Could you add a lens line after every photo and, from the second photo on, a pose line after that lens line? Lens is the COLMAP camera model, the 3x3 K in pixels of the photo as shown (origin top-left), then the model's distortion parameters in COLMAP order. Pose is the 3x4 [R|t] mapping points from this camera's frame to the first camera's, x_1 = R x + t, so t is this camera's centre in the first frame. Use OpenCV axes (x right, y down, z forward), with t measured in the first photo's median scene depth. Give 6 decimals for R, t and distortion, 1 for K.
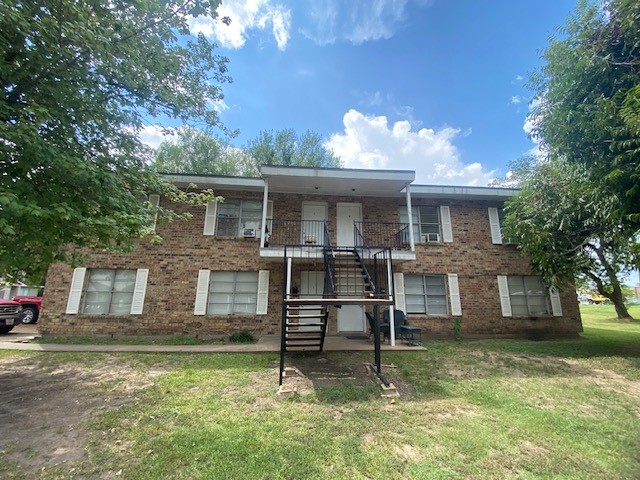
lens RADIAL K [[260.3, 0, 320.6], [0, 260.3, 240.7], [0, 0, 1]] dist [-0.002541, -0.000294]
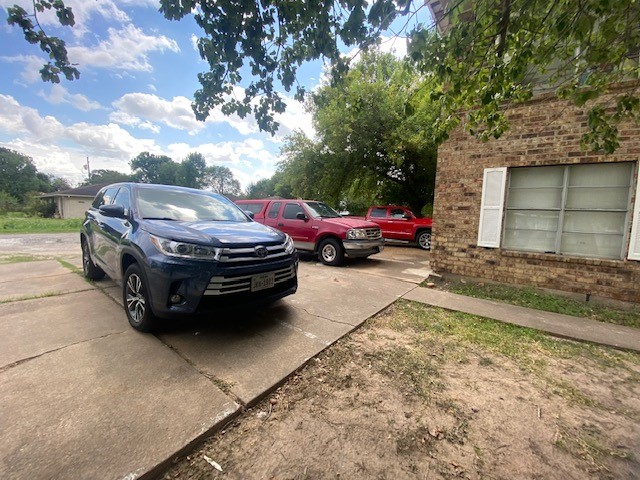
lens RADIAL K [[260.3, 0, 320.1], [0, 260.3, 241.1], [0, 0, 1]] dist [-0.002541, -0.000294]
pose [[0.765996, 0.077334, -0.638177, -0.860974], [0.103006, 0.965145, 0.240593, 0.085140], [0.634539, -0.250029, 0.731331, 0.320490]]
